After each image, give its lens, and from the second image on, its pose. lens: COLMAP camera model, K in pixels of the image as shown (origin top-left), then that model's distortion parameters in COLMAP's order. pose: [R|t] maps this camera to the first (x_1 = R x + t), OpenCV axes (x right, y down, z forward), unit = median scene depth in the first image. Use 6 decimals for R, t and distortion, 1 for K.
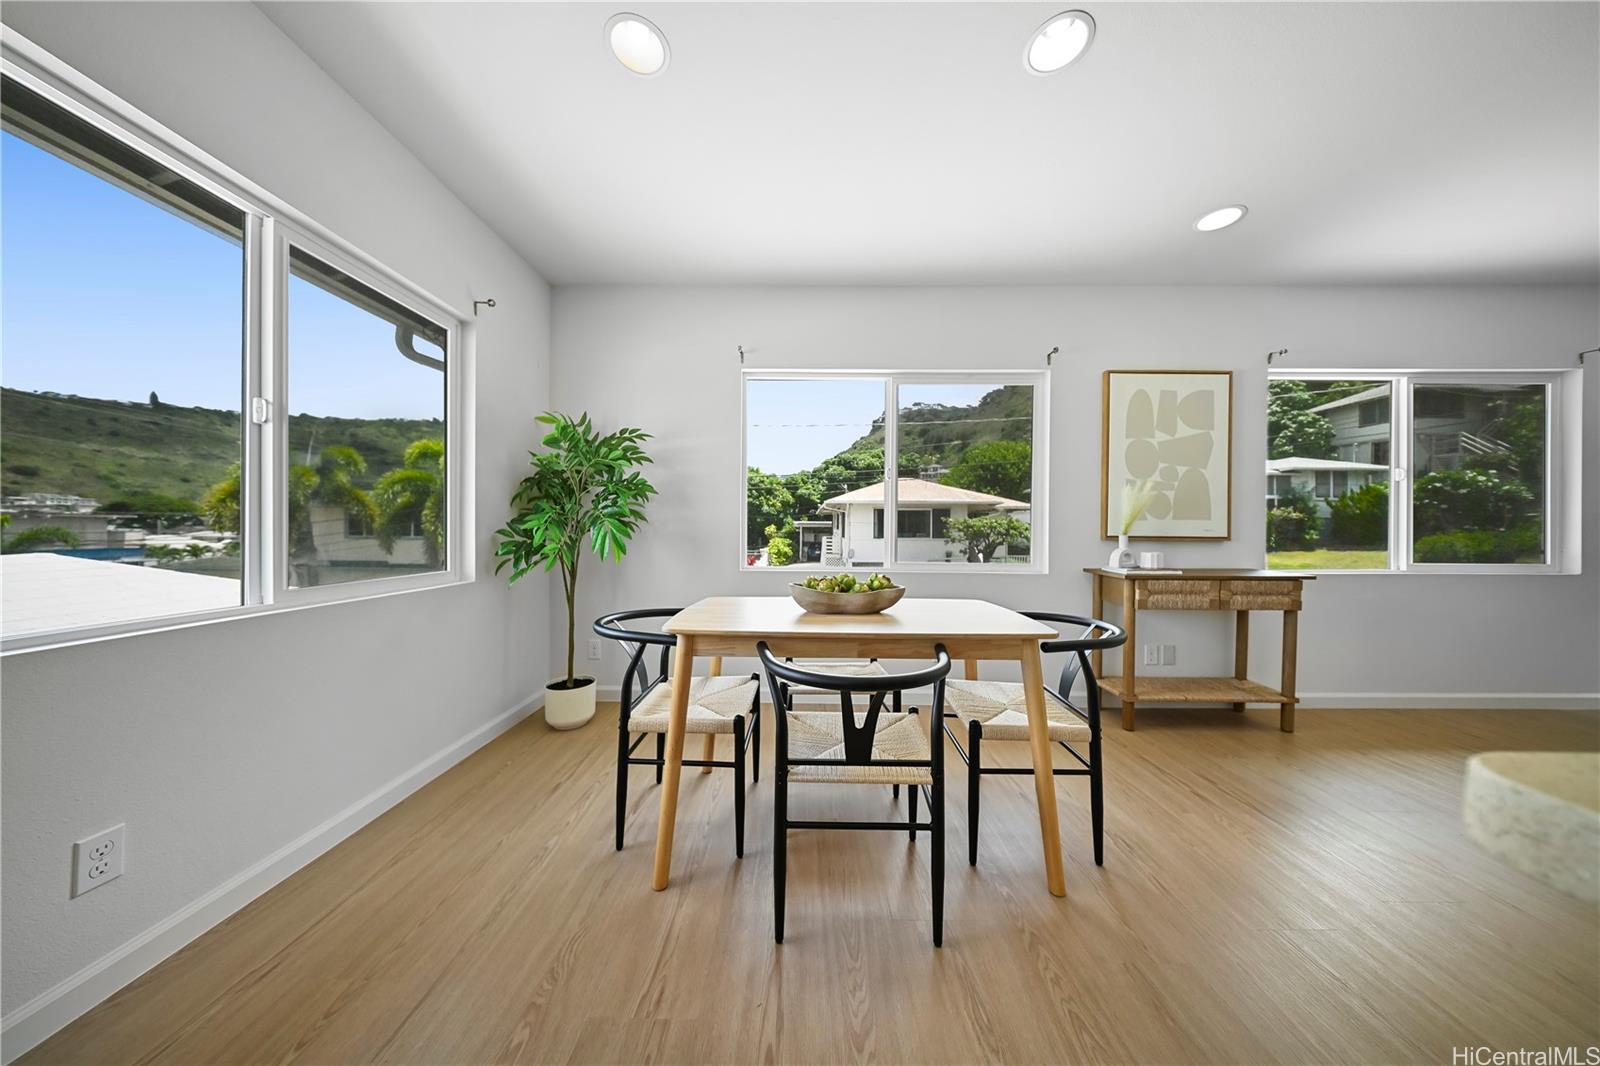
lens RADIAL K [[465.3, 0, 796.7], [0, 465.3, 526.5], [0, 0, 1]] dist [-0.004439, -0.000077]
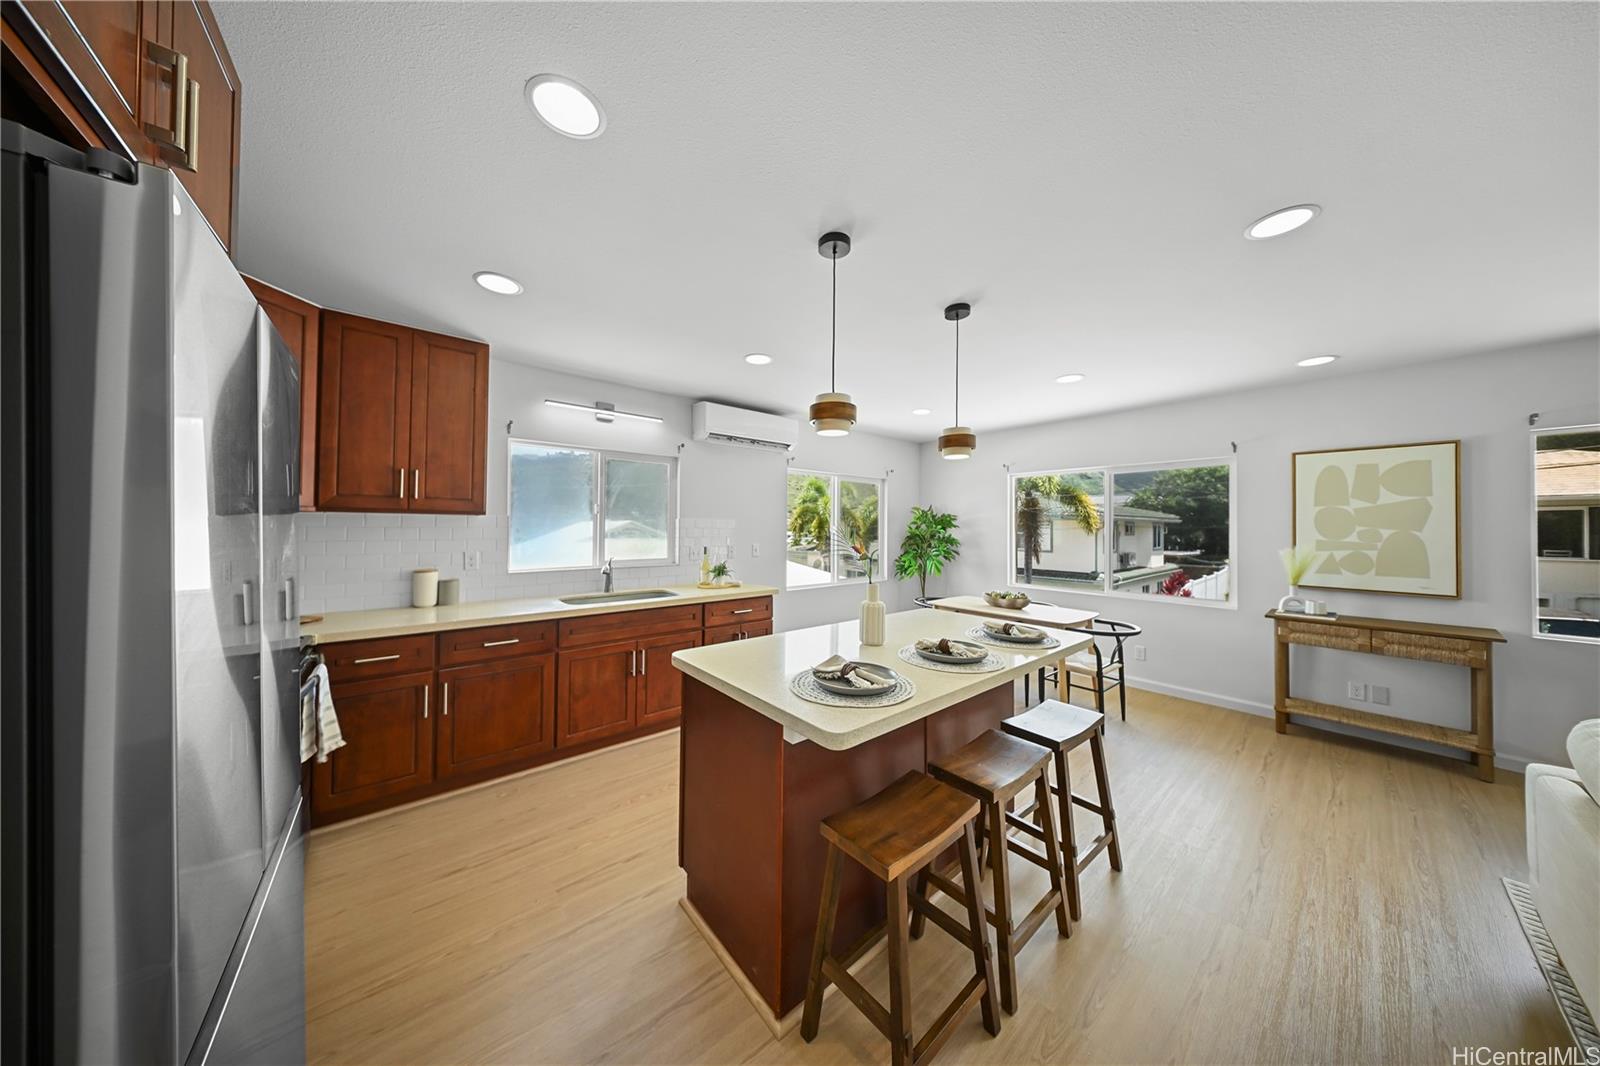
lens RADIAL K [[465.3, 0, 796.7], [0, 465.3, 526.5], [0, 0, 1]] dist [-0.004439, -0.000077]
pose [[0.641129, -0.002730, -0.767428, 0.774609], [0.004938, 0.999988, 0.000569, -0.145062], [0.767417, -0.004154, 0.641135, -0.834813]]
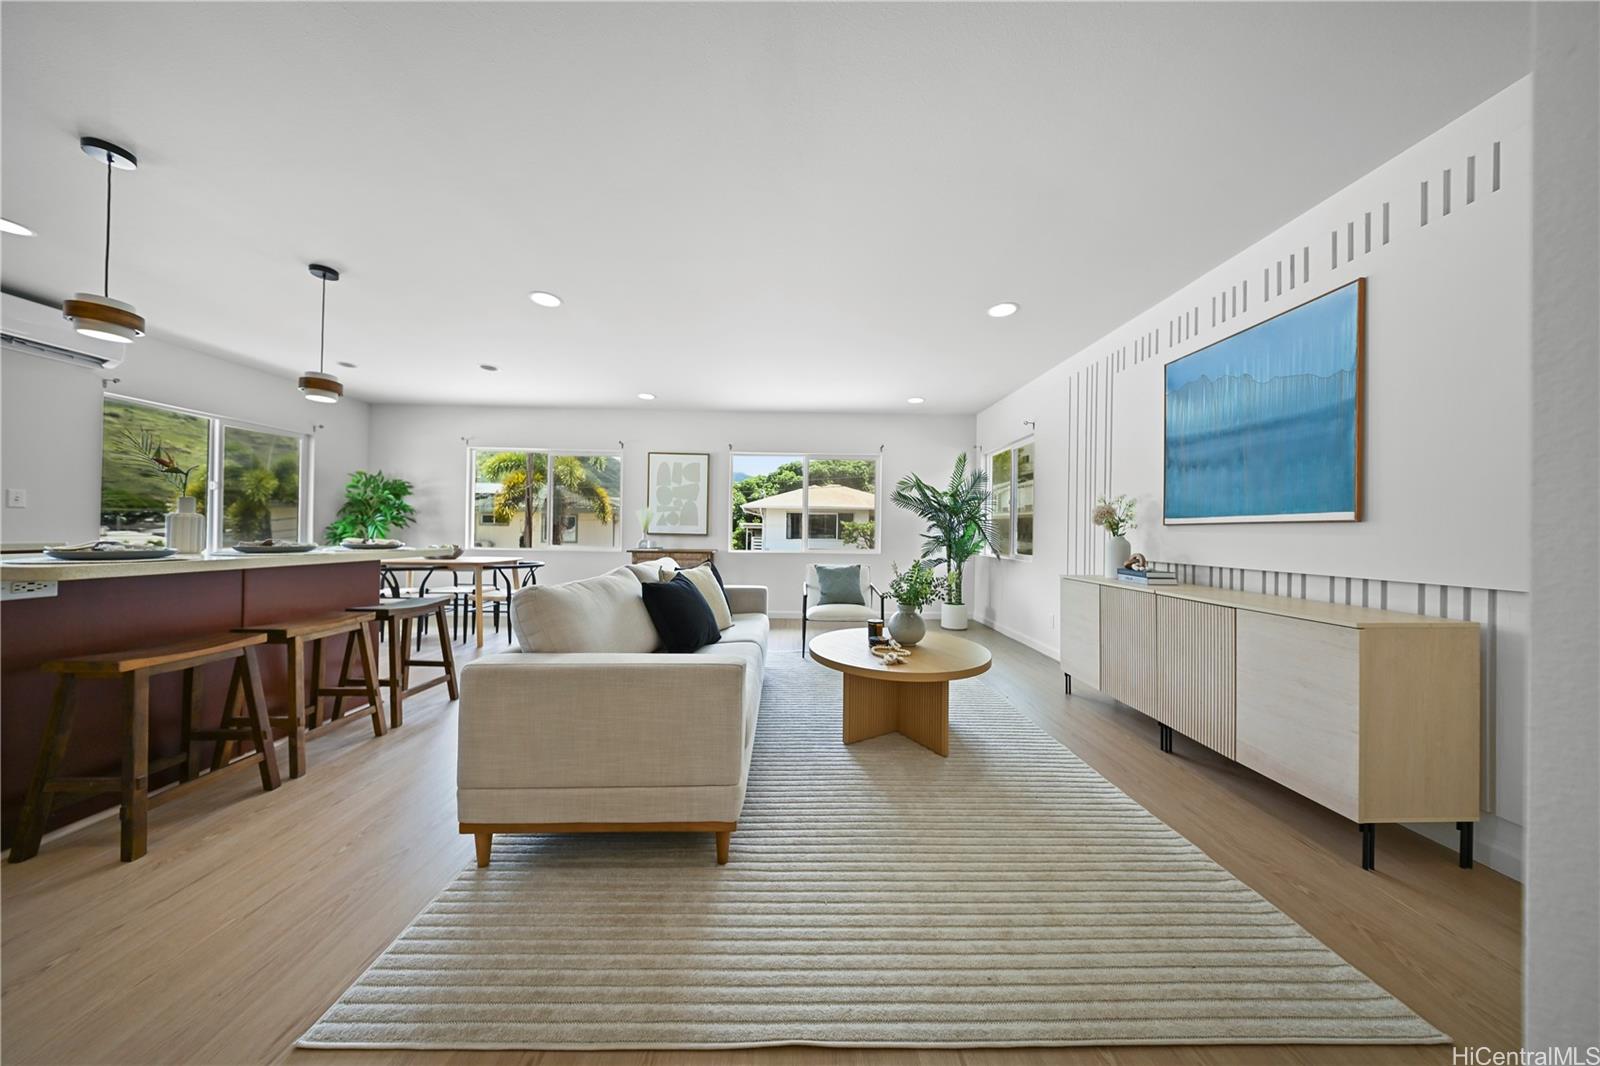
lens RADIAL K [[470.1, 0, 800.0], [0, 470.1, 533.0], [0, 0, 1]] dist [0.000875, -0.000091]
pose [[0.999680, 0.008857, 0.023713, 1.297896], [-0.009092, 0.999911, 0.009807, -0.006900], [-0.023624, -0.010019, 0.999671, -1.080733]]
